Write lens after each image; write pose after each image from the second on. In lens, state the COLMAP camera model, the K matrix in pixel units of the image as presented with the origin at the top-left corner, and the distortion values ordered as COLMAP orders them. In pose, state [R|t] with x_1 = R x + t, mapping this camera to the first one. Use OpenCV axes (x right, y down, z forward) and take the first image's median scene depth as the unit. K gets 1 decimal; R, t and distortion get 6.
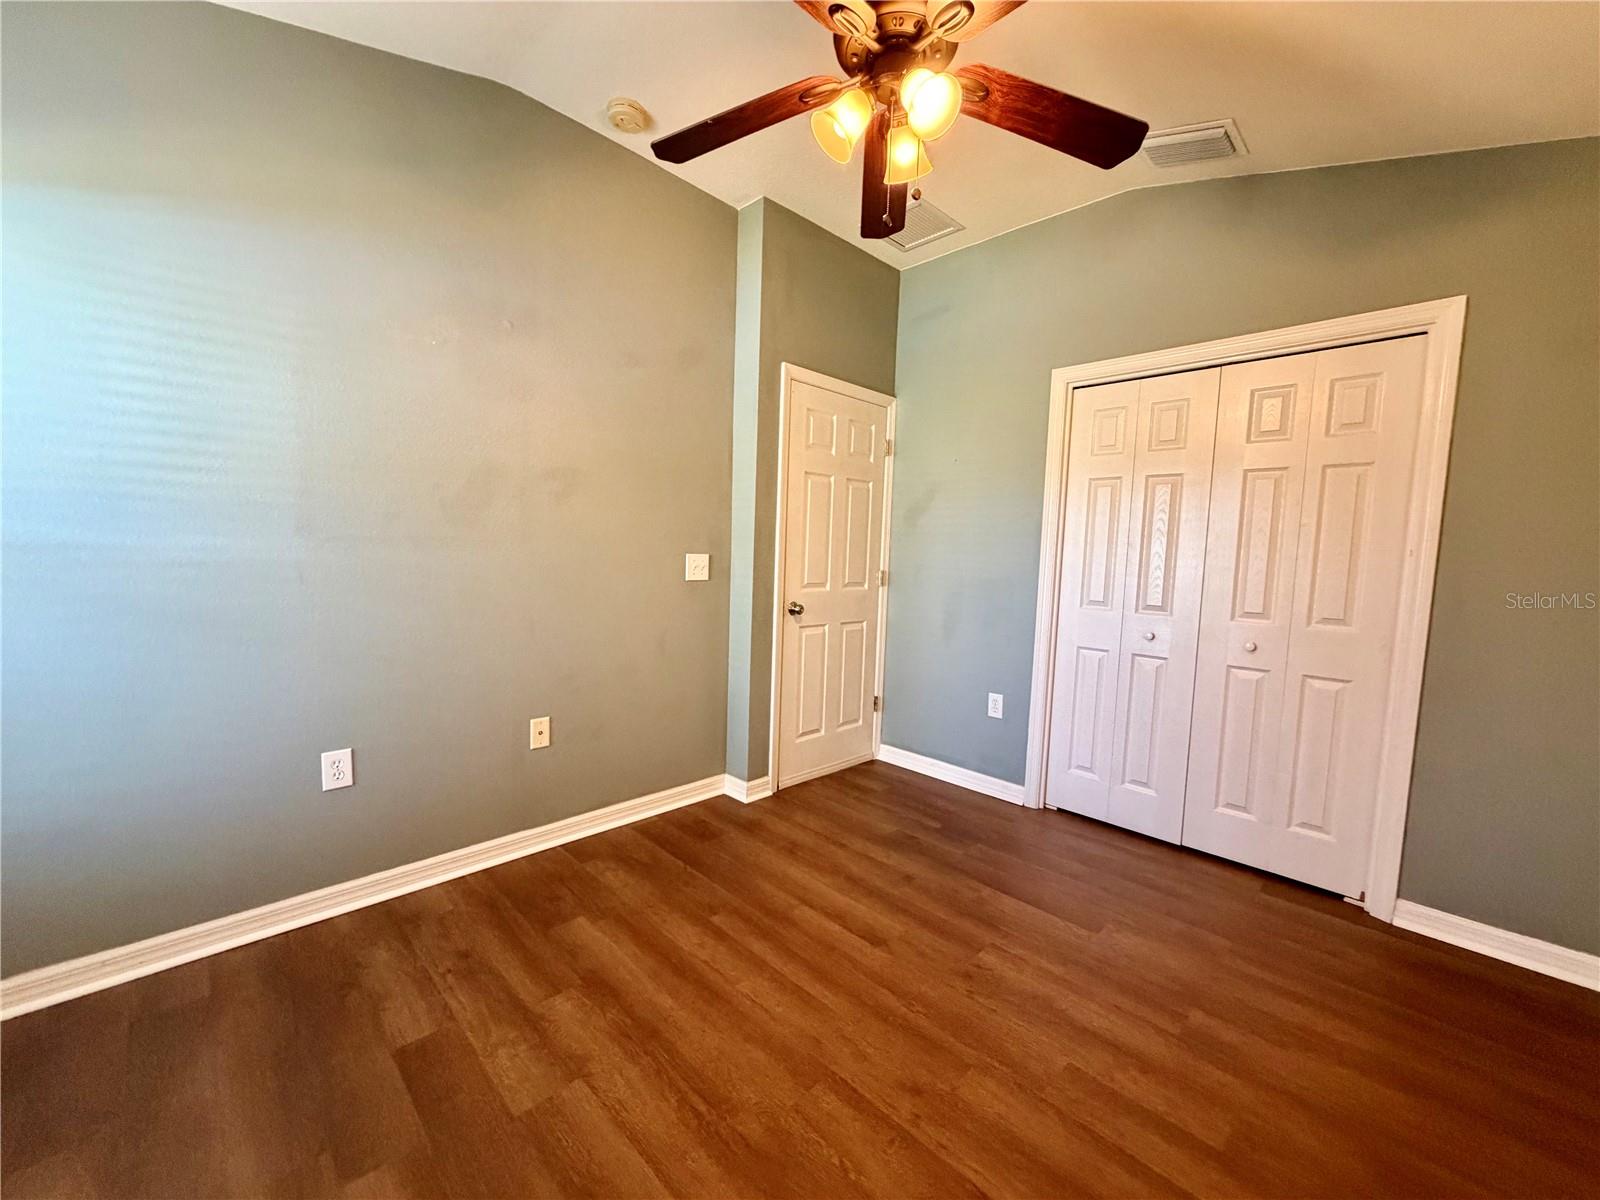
lens RADIAL K [[635.2, 0, 792.8], [0, 635.2, 601.1], [0, 0, 1]] dist [-0.000228, 0.000336]
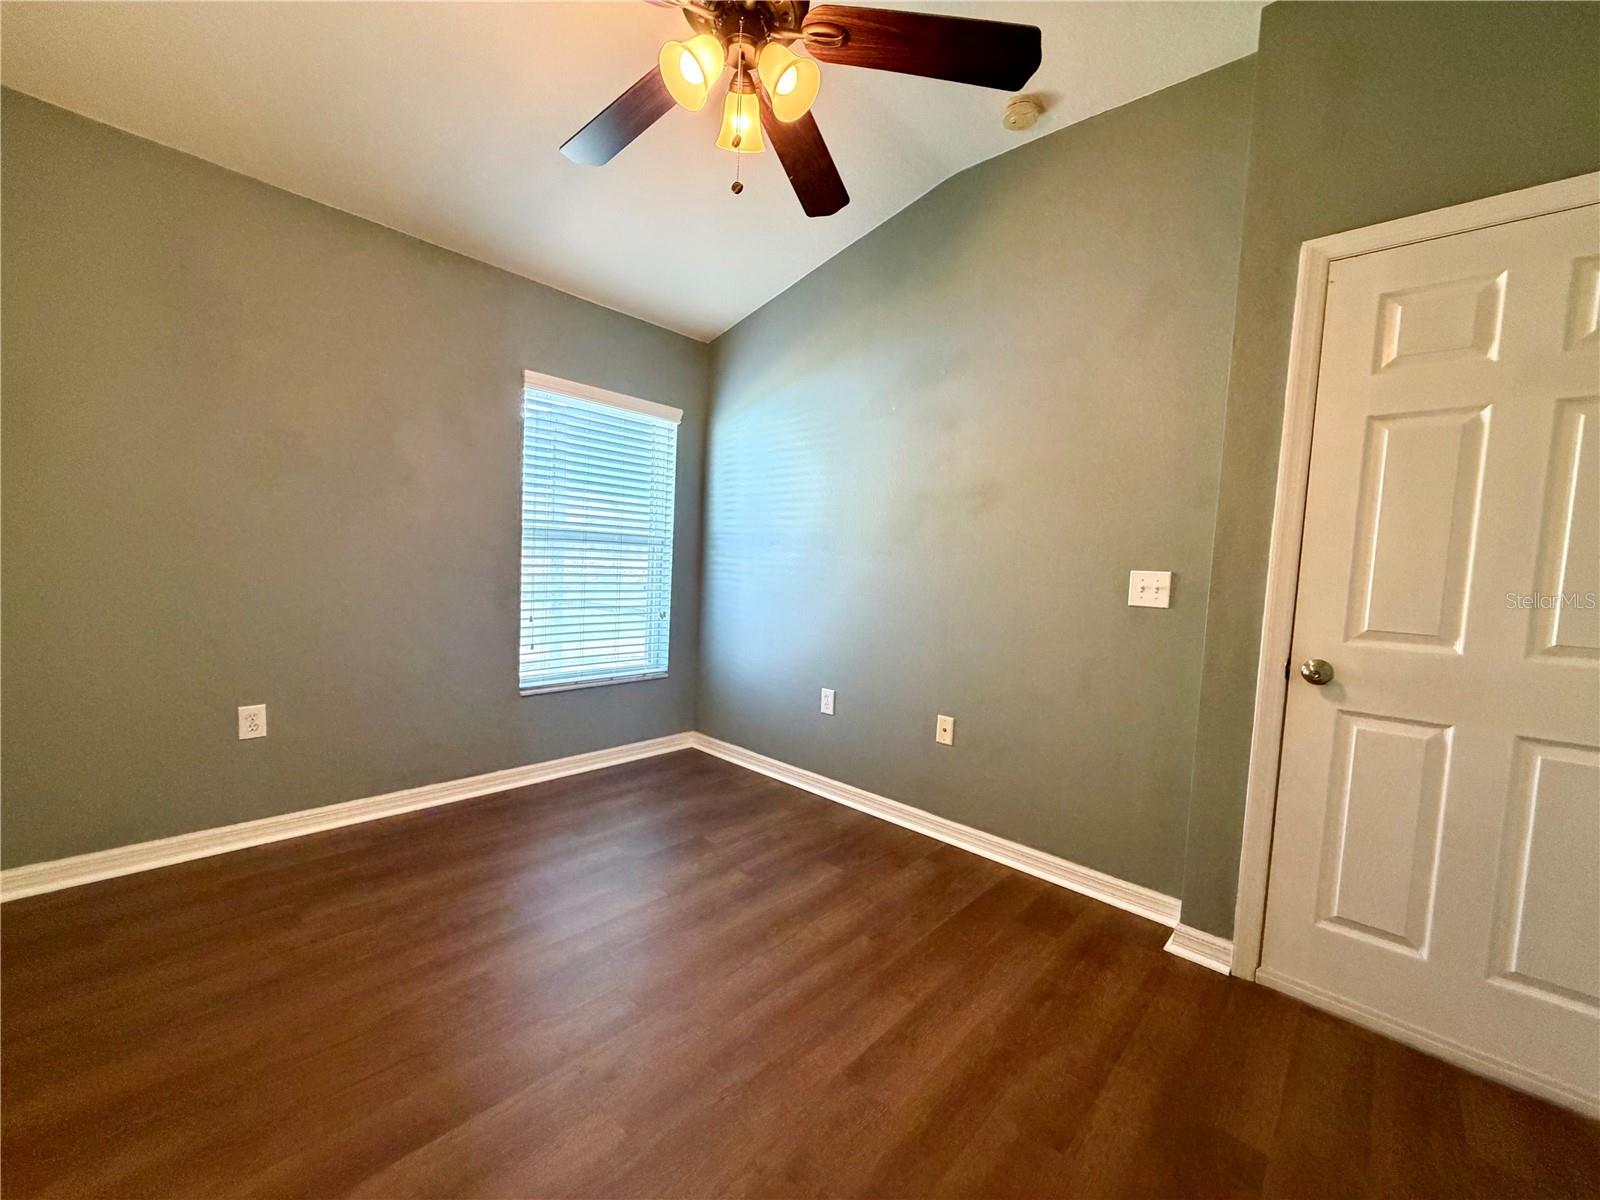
lens RADIAL K [[648.1, 0, 800.0], [0, 648.1, 600.0], [0, 0, 1]] dist [-0.000368, 0.000075]
pose [[0.037328, 0.032253, -0.998782, 0.669414], [-0.123599, 0.991954, 0.027413, -0.013049], [0.991630, 0.122425, 0.041014, 0.654687]]
